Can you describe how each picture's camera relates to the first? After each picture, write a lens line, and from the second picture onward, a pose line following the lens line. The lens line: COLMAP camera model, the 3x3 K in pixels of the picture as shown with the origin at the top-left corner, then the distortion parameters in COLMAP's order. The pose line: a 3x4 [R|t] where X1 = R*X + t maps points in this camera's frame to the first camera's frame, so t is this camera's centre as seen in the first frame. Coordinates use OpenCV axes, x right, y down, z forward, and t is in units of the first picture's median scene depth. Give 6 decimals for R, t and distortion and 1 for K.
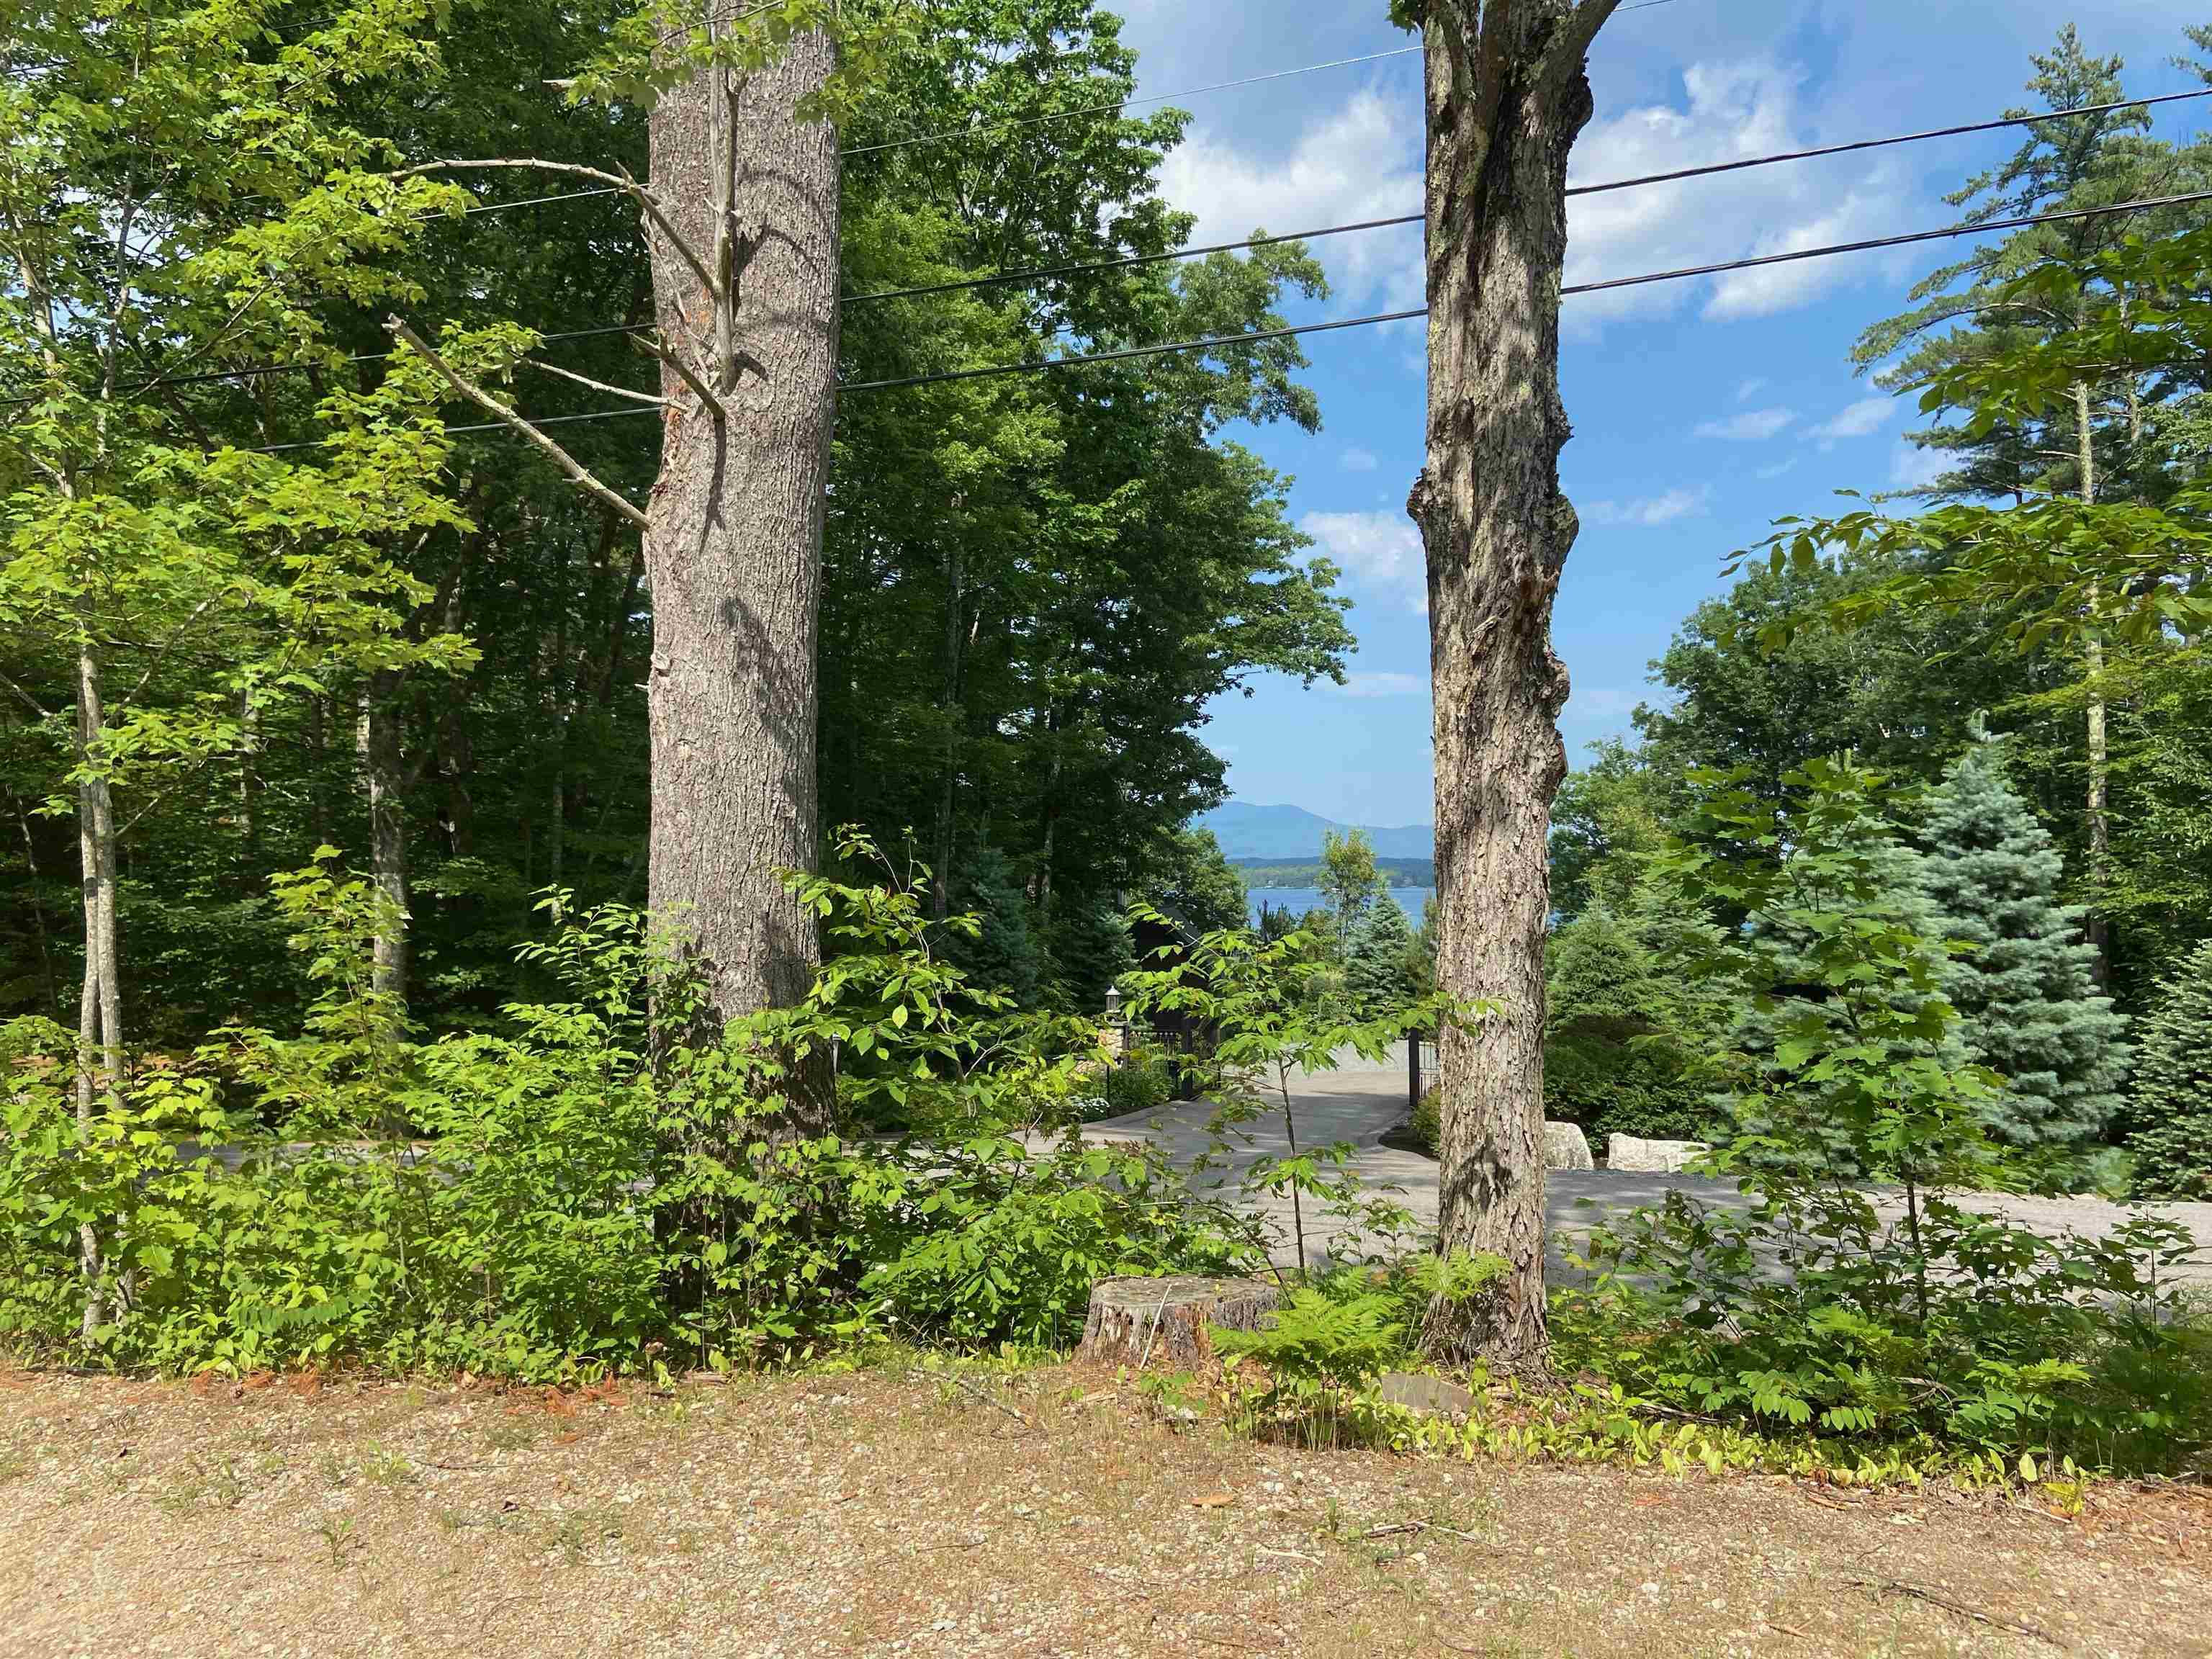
lens RADIAL K [[1608.4, 0, 1106.0], [0, 1608.4, 829.5], [0, 0, 1]] dist [-0.003657, -0.003017]
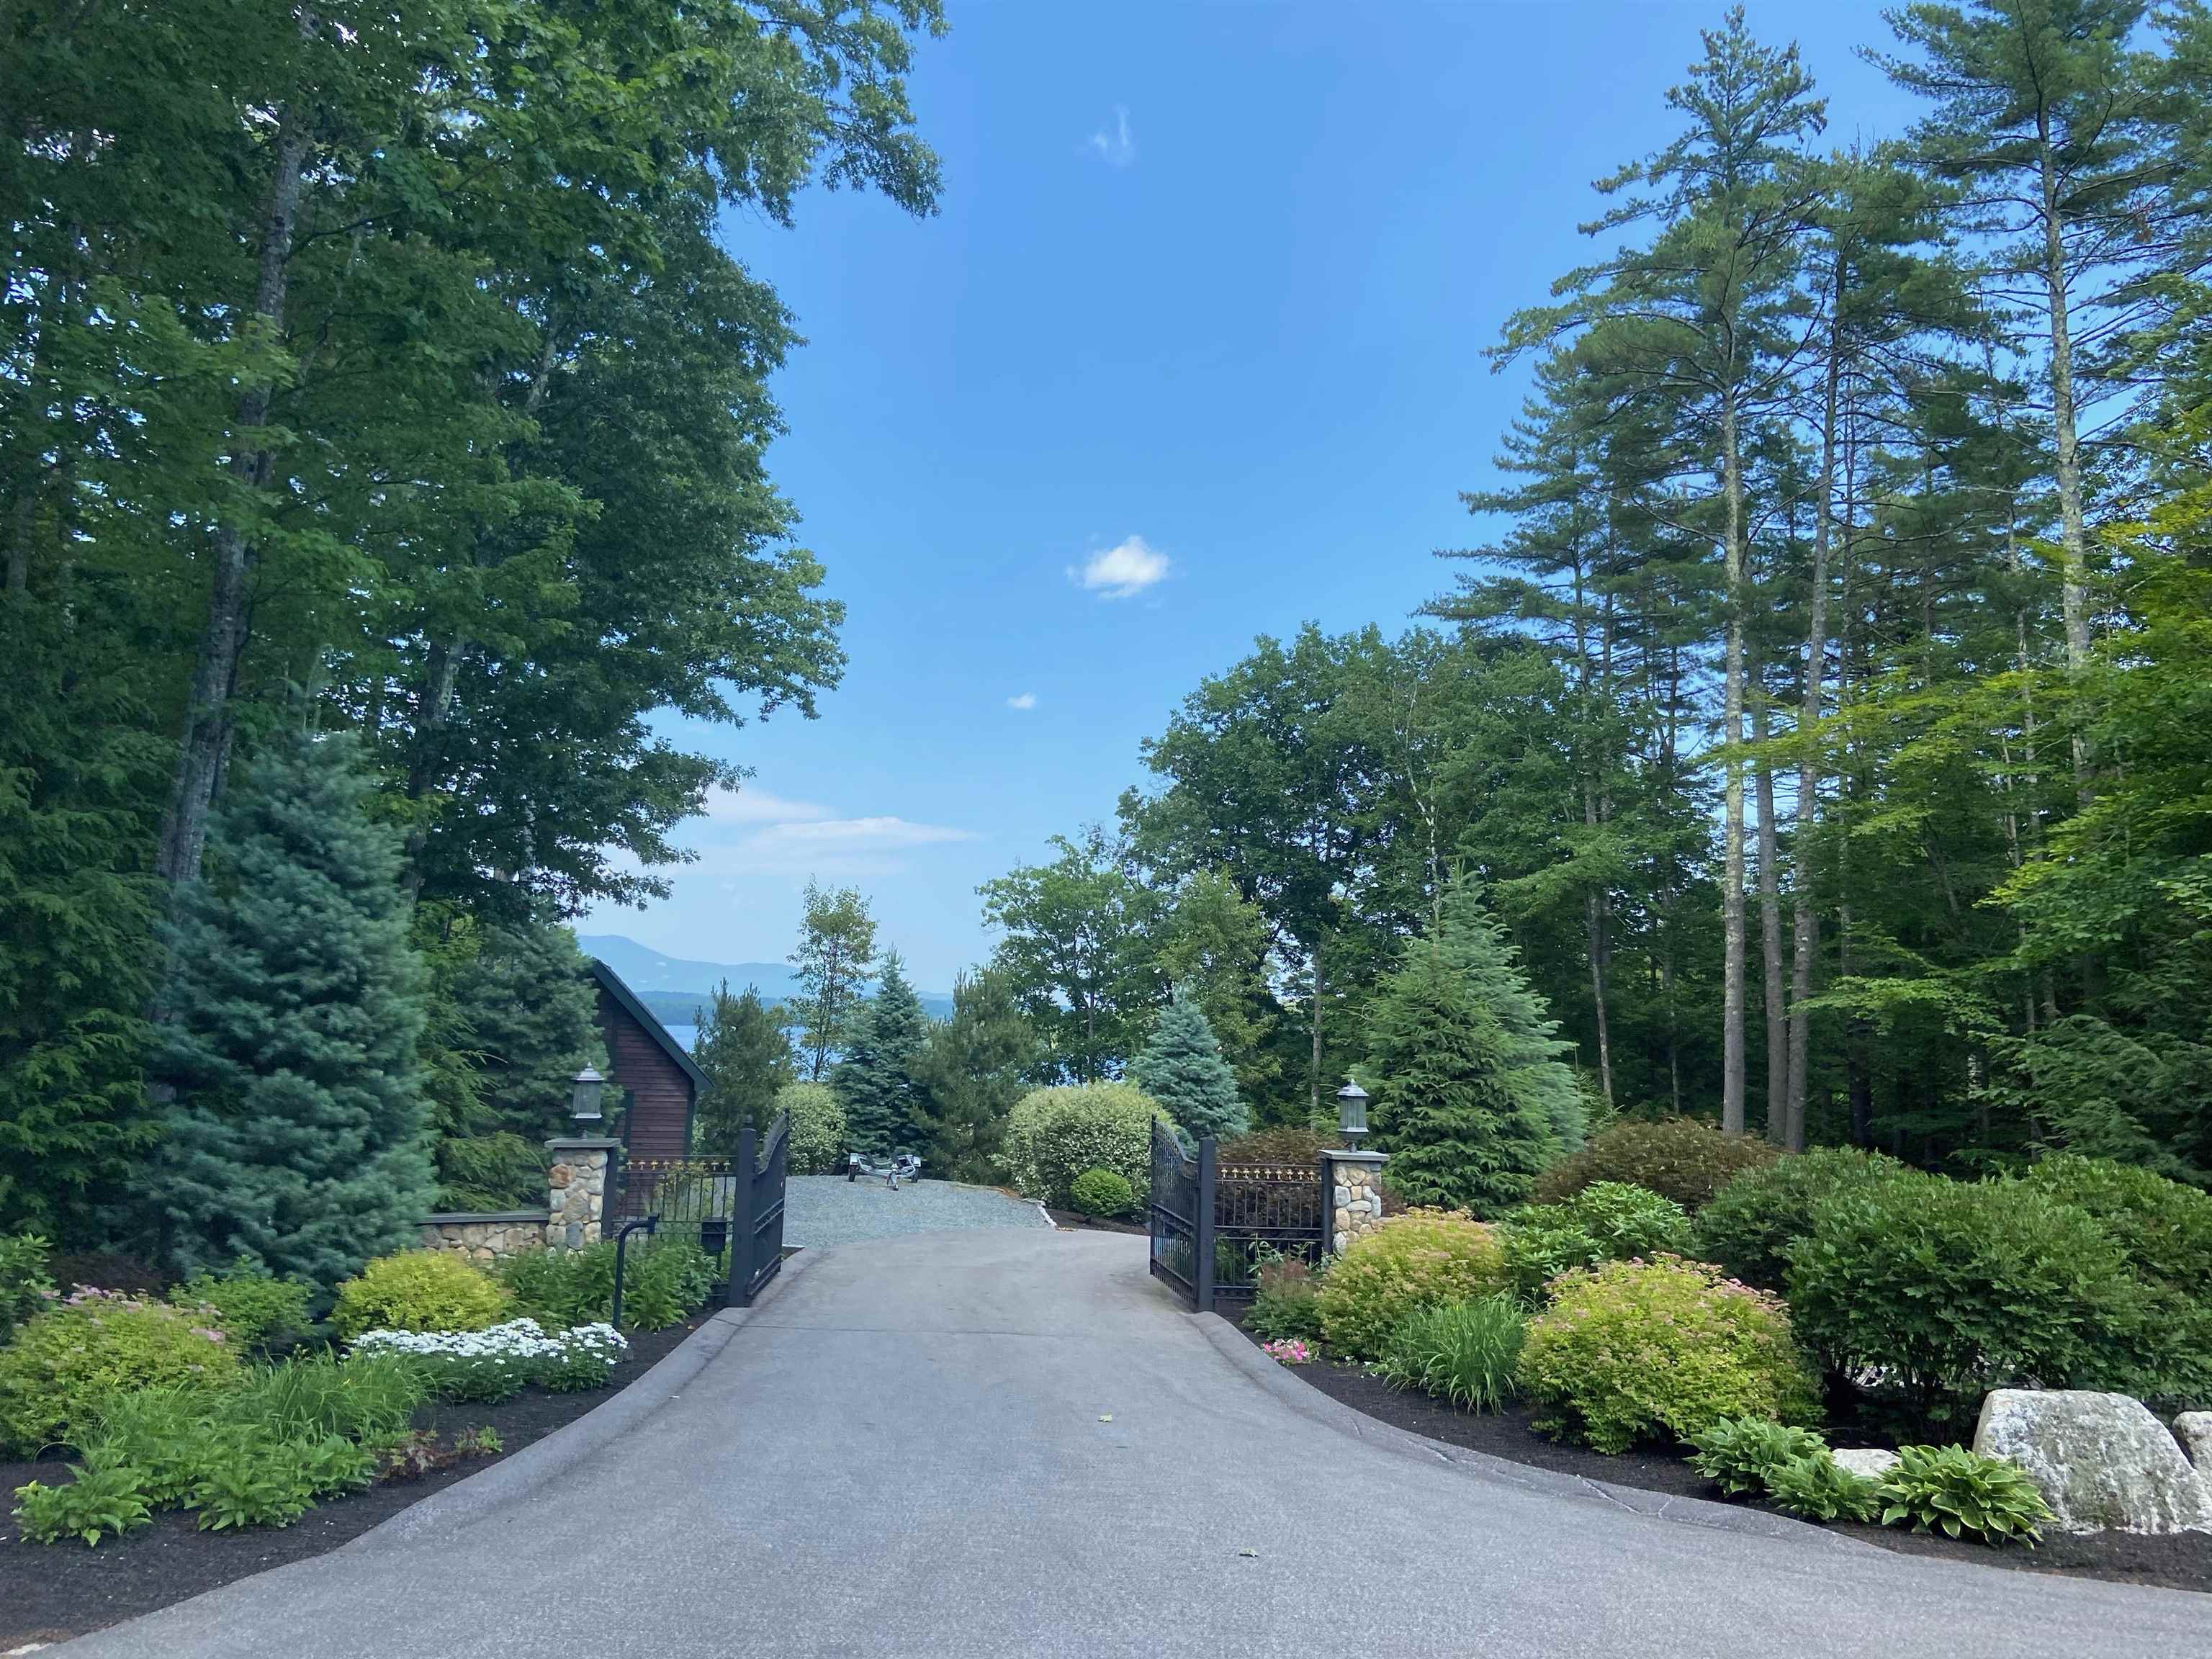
lens RADIAL K [[1608.4, 0, 1106.0], [0, 1608.4, 829.5], [0, 0, 1]] dist [-0.003657, -0.003017]
pose [[0.919719, 0.074865, 0.385372, -0.024949], [-0.041706, 0.994726, -0.093708, 0.042008], [-0.390355, 0.070113, 0.917991, 0.315174]]
